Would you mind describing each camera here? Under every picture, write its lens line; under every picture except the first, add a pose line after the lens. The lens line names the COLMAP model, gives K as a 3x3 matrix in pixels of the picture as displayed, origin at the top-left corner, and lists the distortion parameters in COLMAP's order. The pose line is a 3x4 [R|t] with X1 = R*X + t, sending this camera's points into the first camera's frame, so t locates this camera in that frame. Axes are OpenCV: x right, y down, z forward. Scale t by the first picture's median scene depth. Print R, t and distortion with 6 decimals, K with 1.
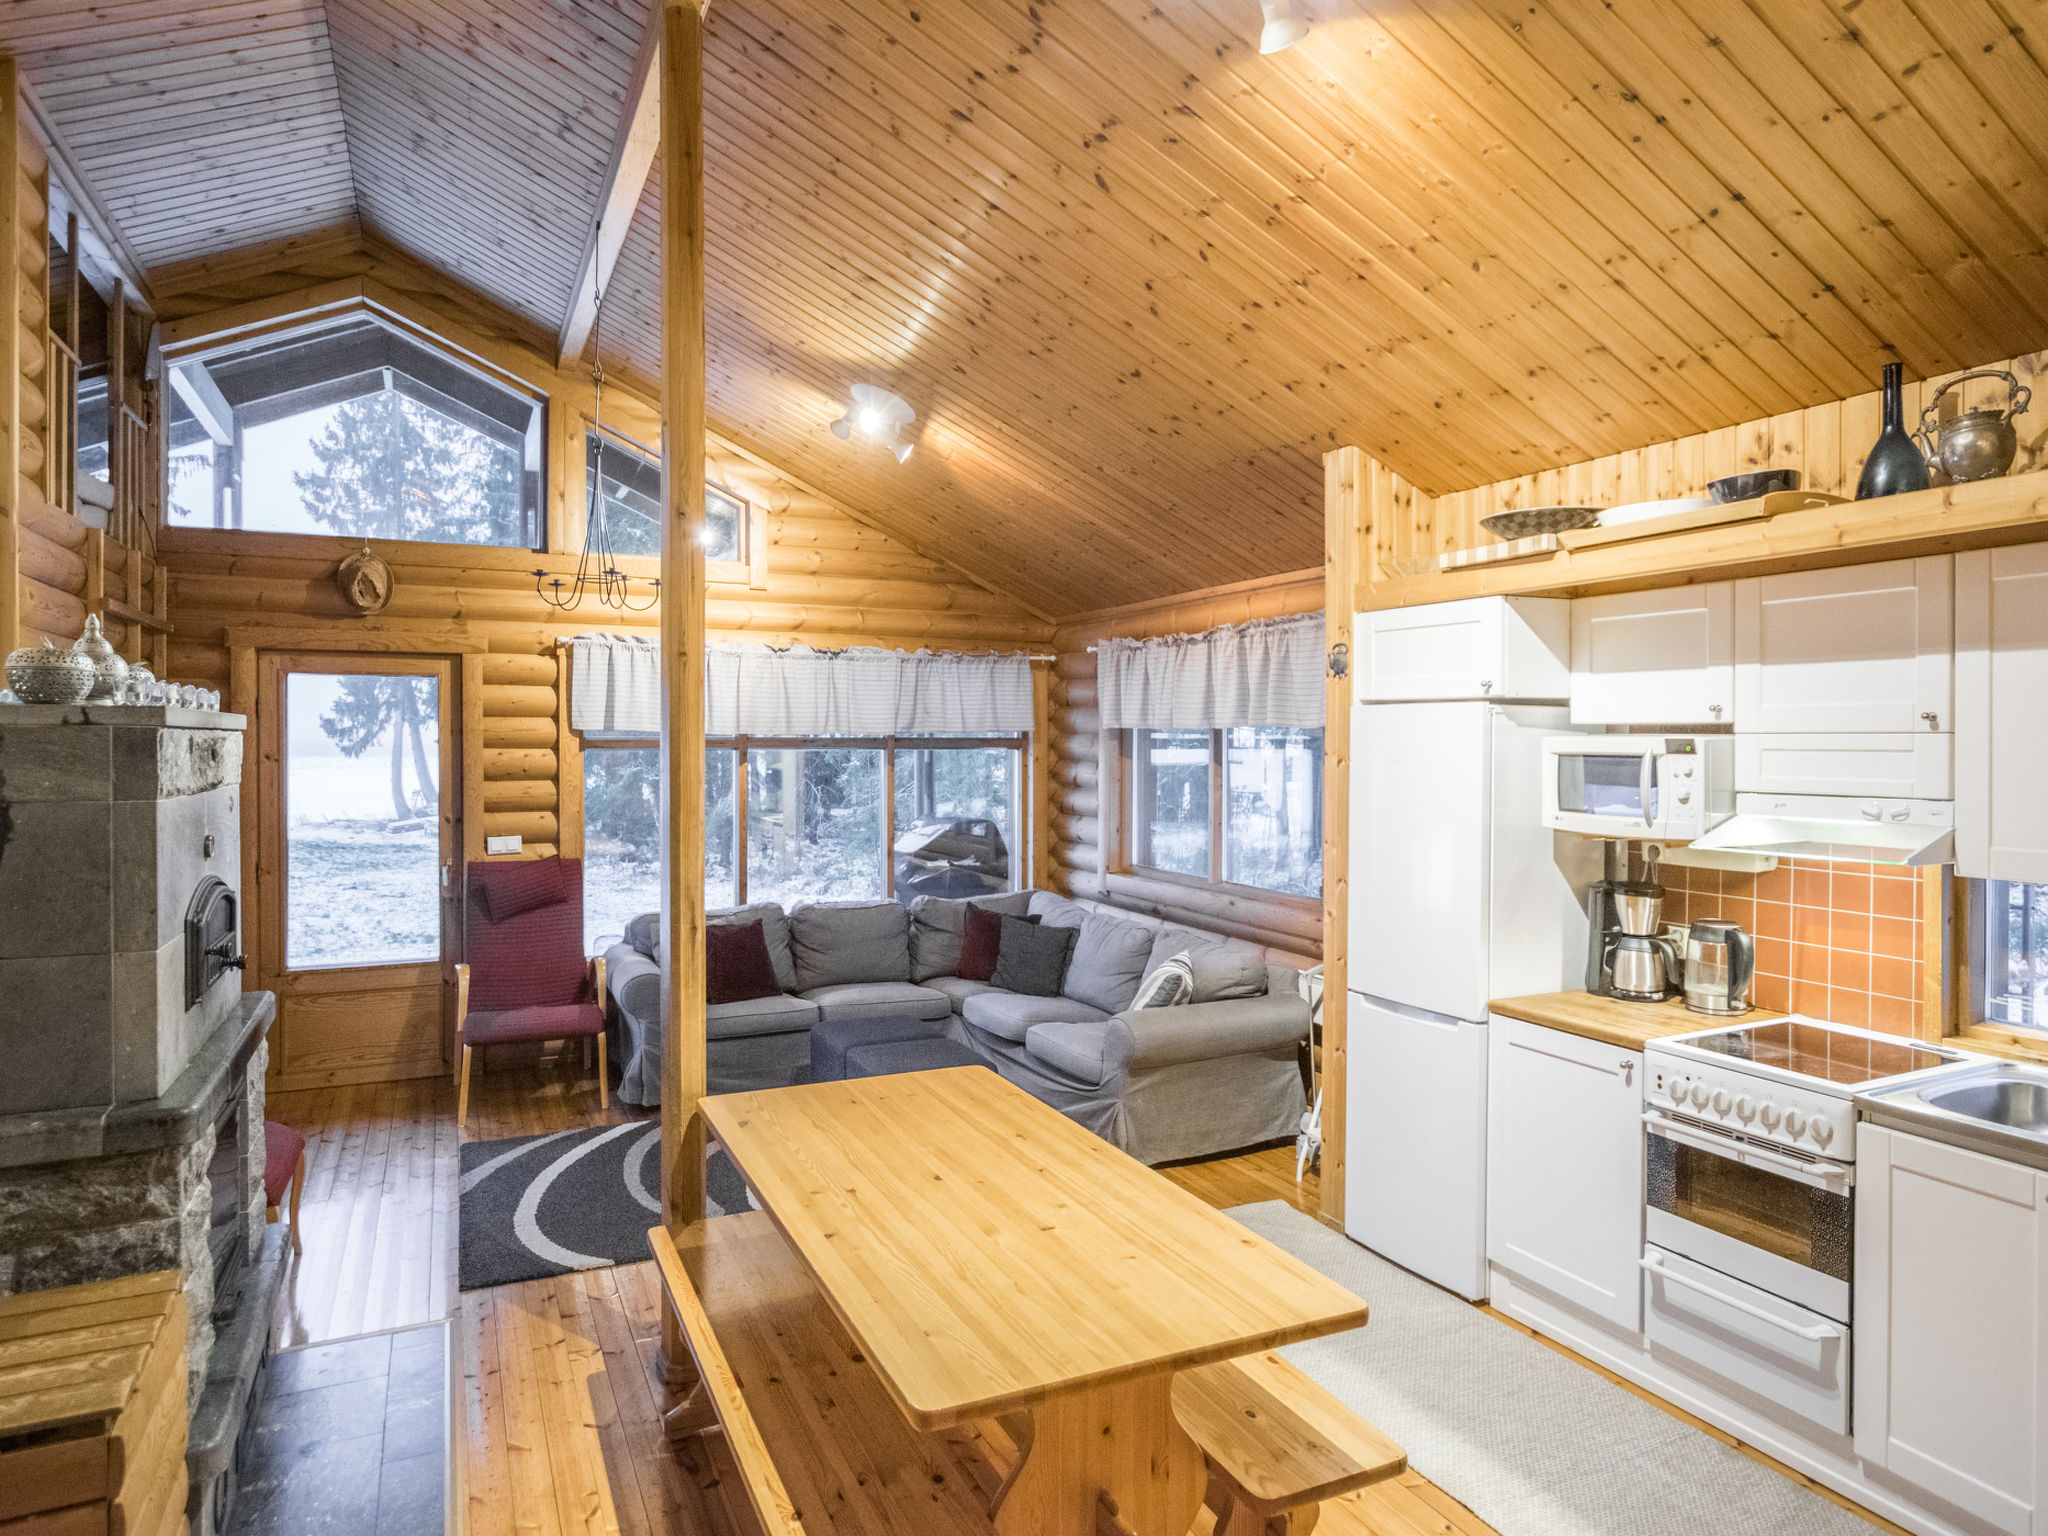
lens RADIAL K [[1206.0, 0, 1013.4], [0, 1206.0, 755.4], [0, 0, 1]] dist [-0.000286, 0.000654]
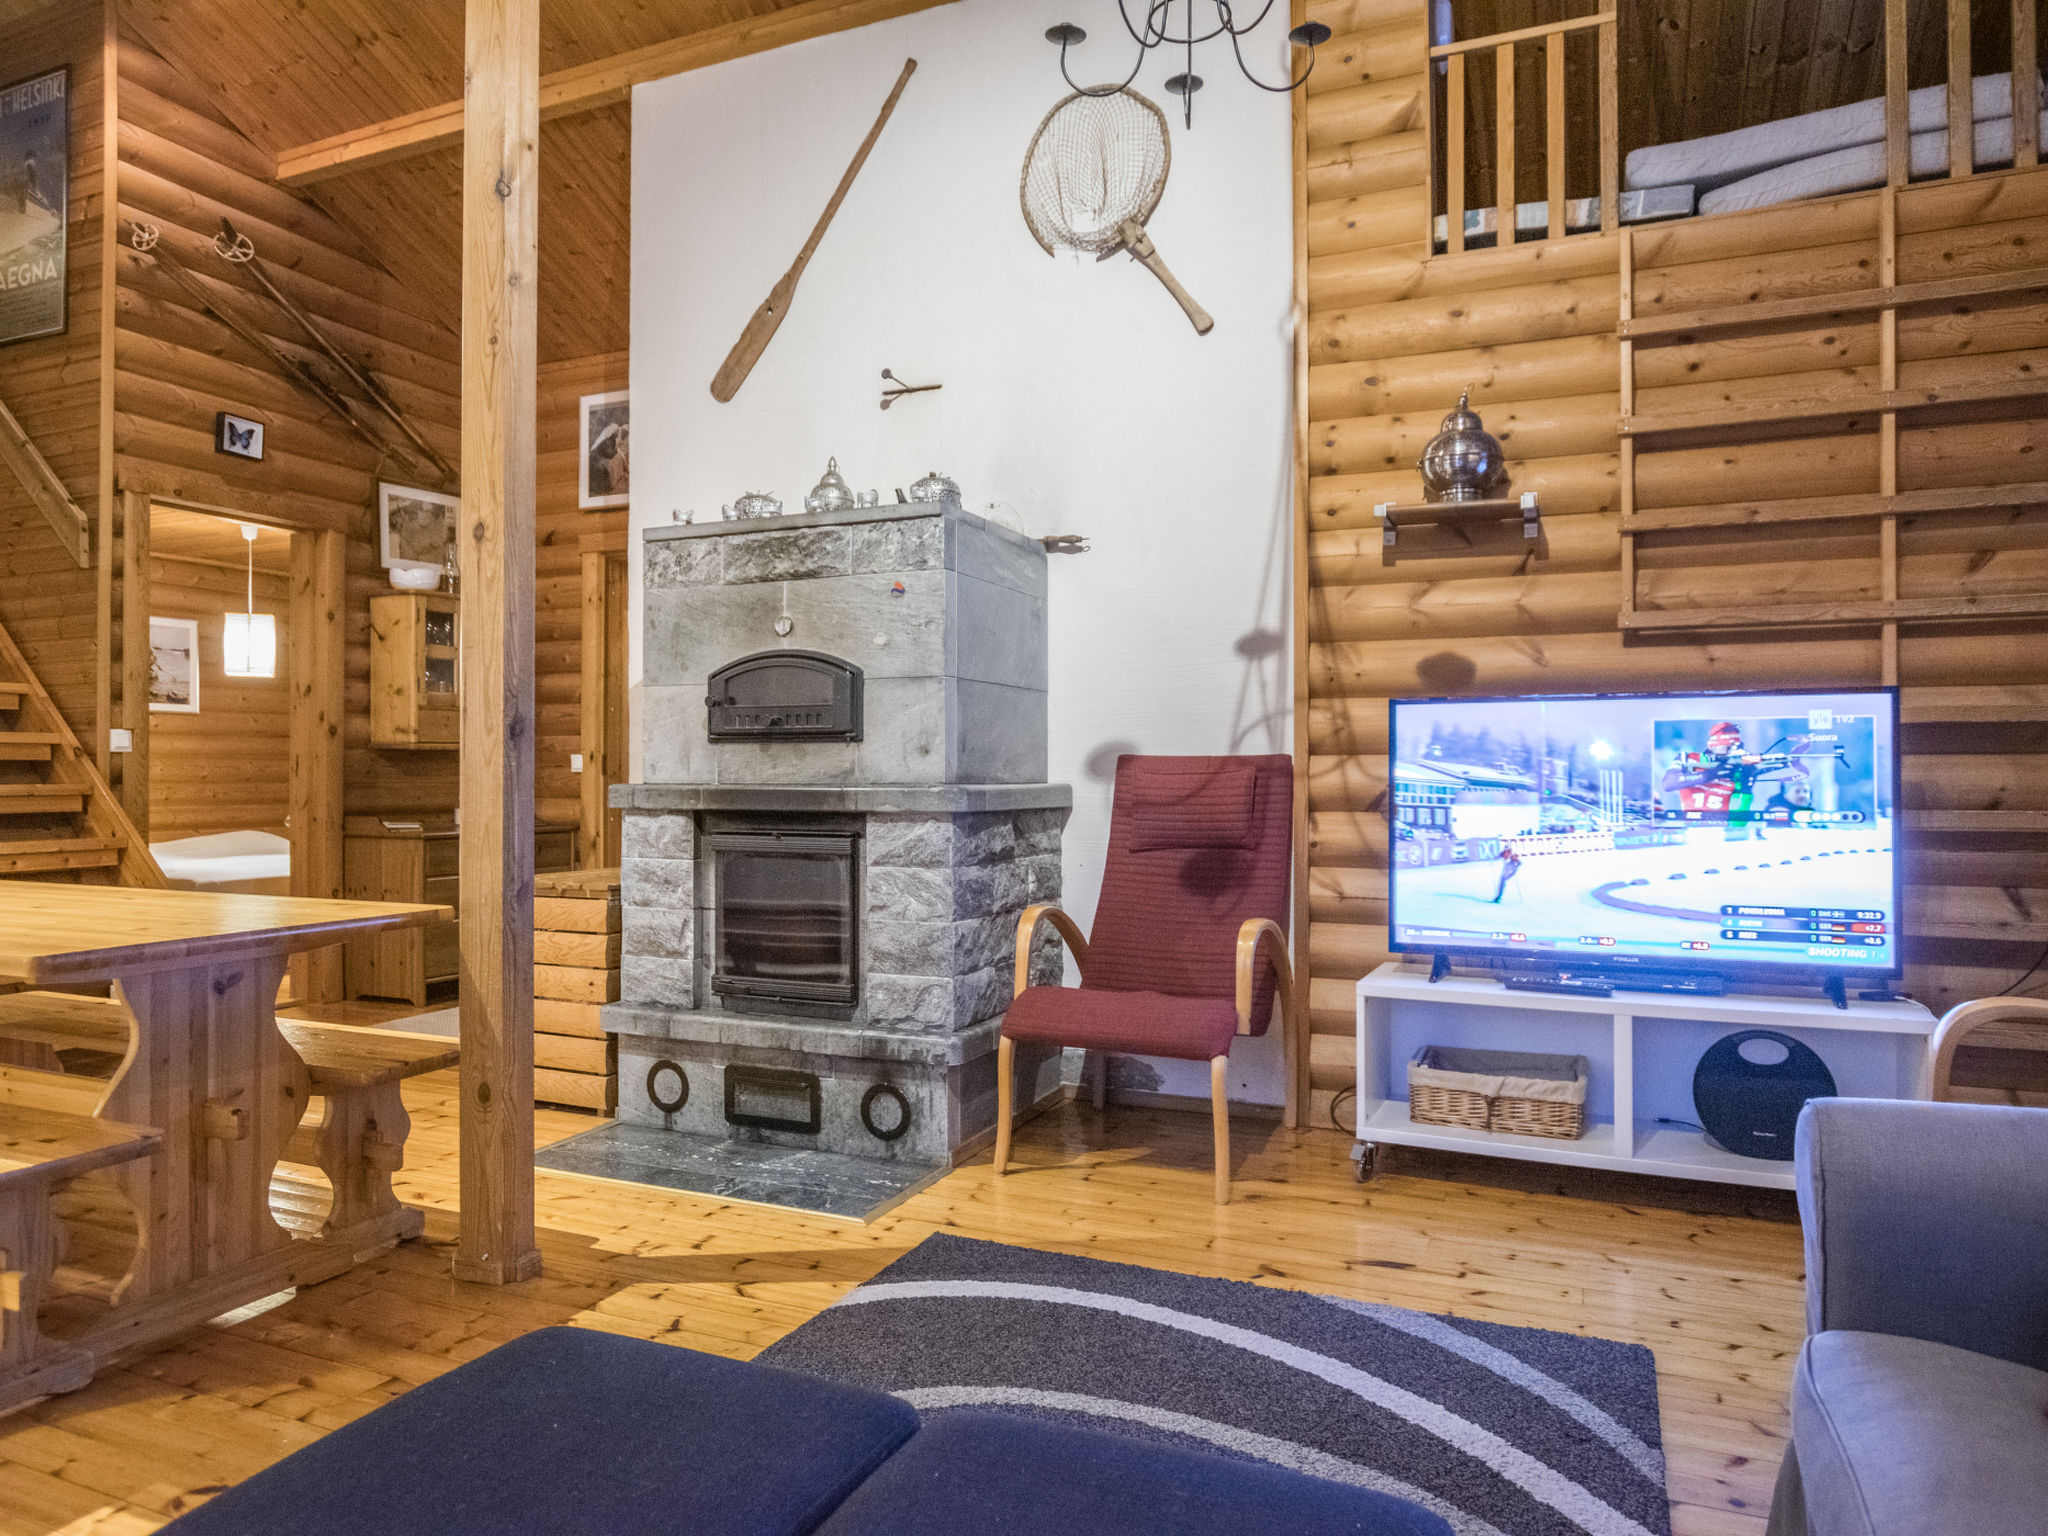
lens RADIAL K [[1303.4, 0, 1024.0], [0, 1303.4, 768.0], [0, 0, 1]] dist [0.000801, 0.002532]
pose [[-0.751743, -0.006157, -0.659427, 0.014803], [-0.009111, 0.999958, 0.001050, 0.121015], [0.659393, 0.006797, -0.751768, 1.220986]]
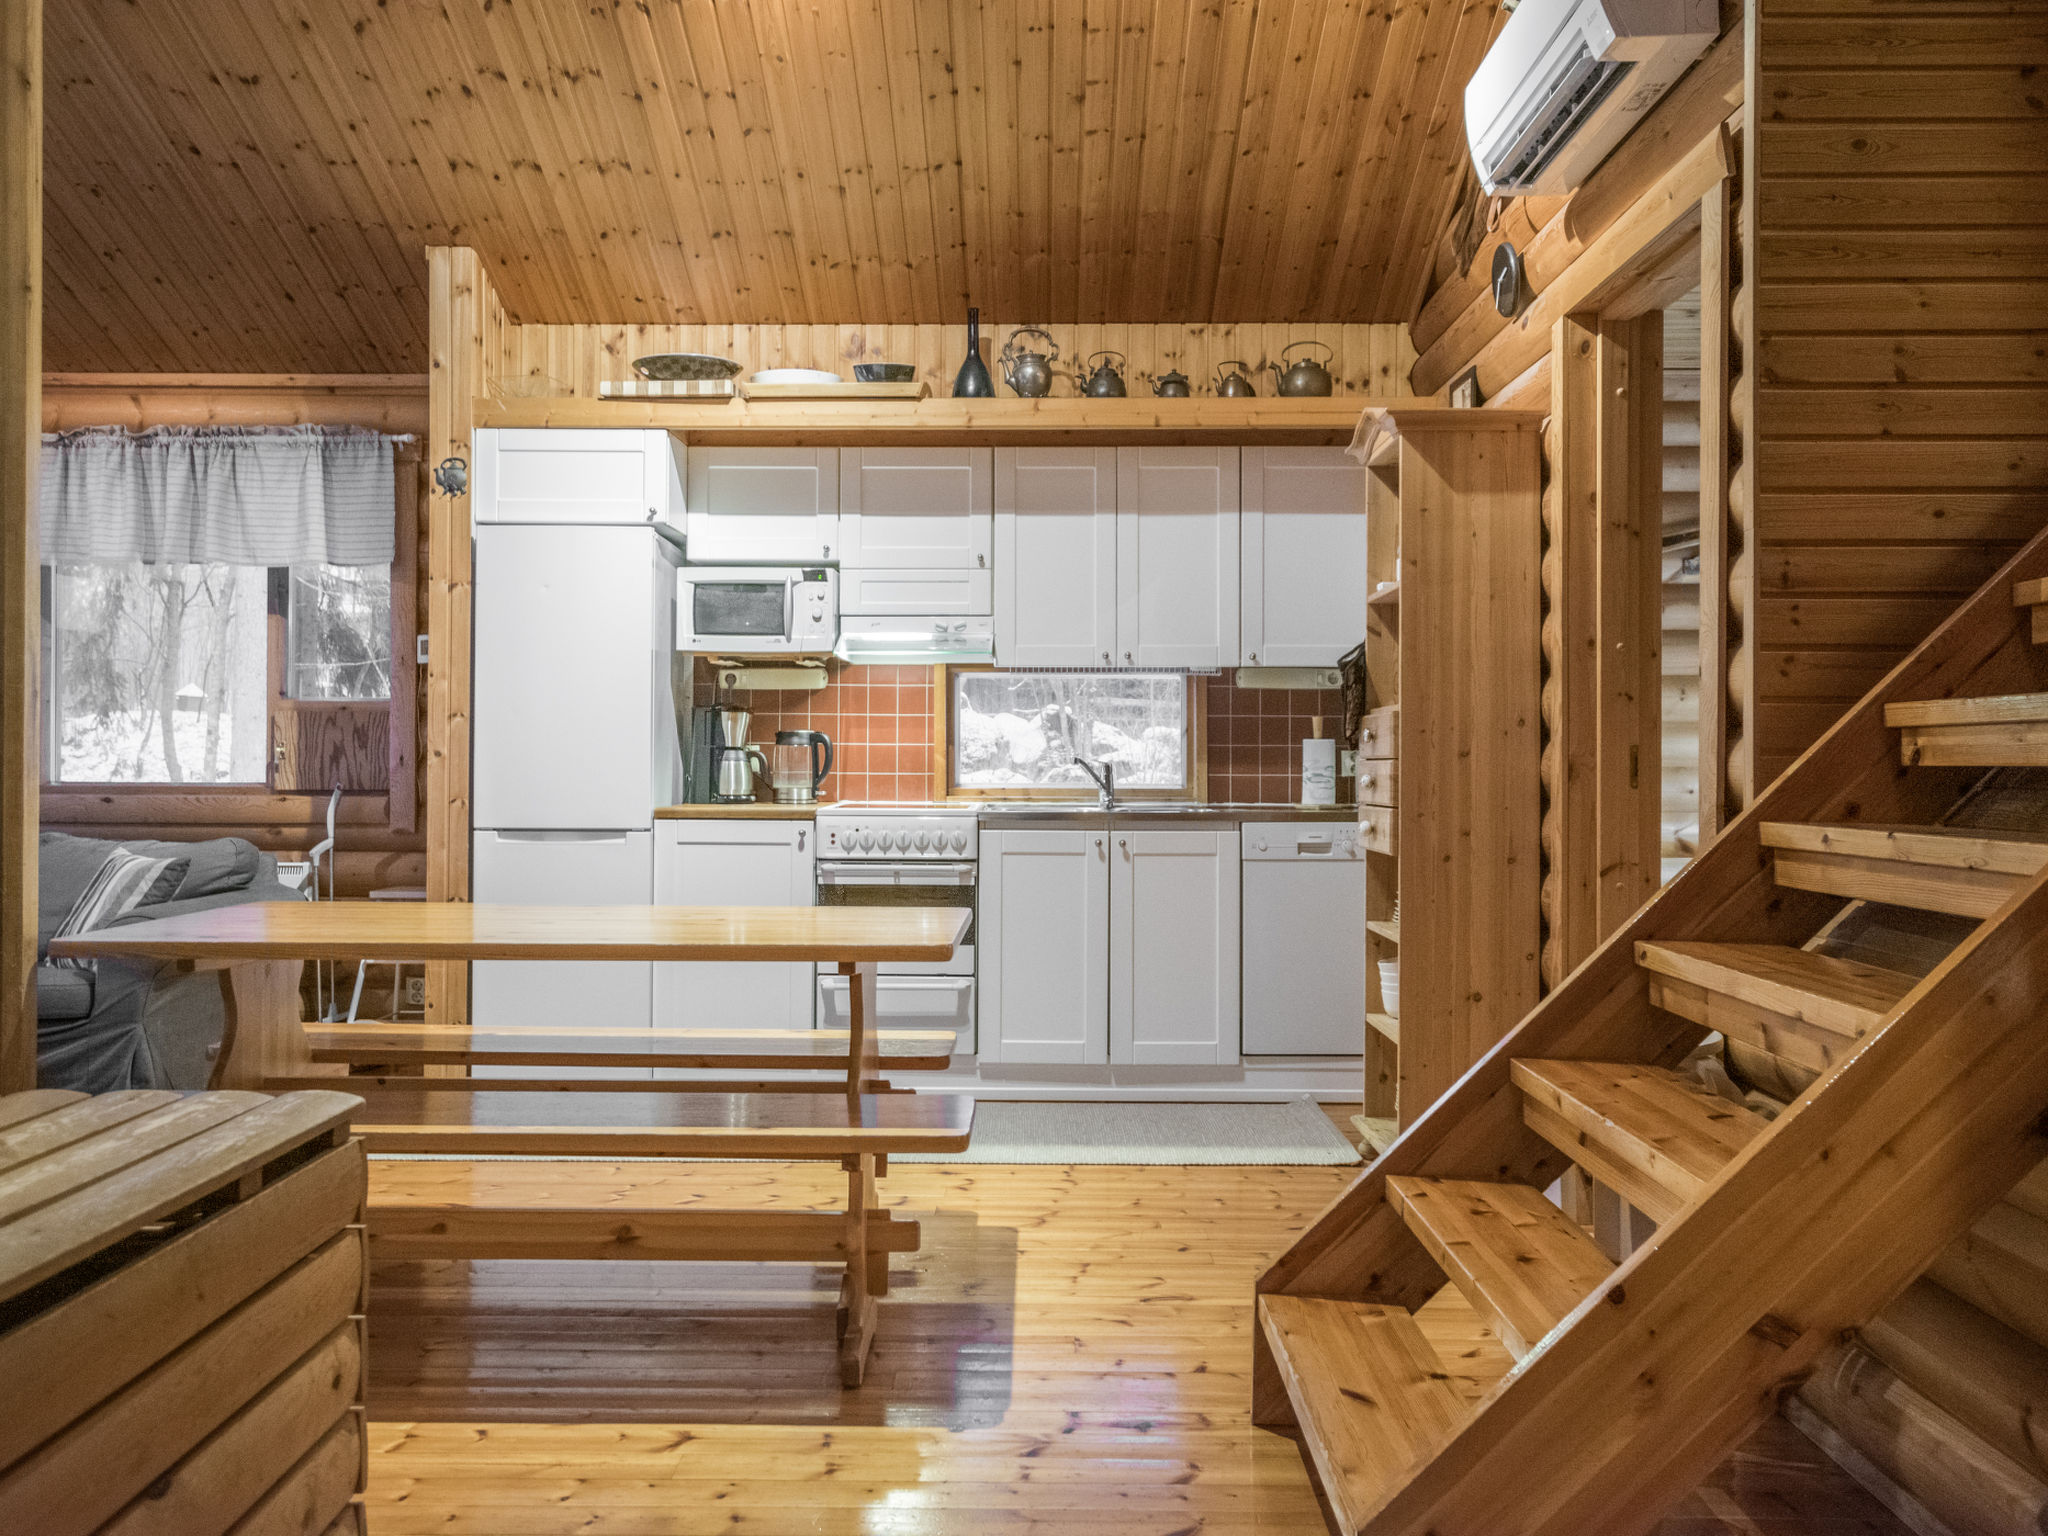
lens RADIAL K [[1597.9, 0, 1019.5], [0, 1597.9, 753.6], [0, 0, 1]] dist [-0.002848, 0.002939]
pose [[0.440649, 0.000056, 0.897679, -0.533786], [0.009152, 0.999948, -0.004555, 0.120227], [-0.897633, 0.010223, 0.440626, 0.064617]]
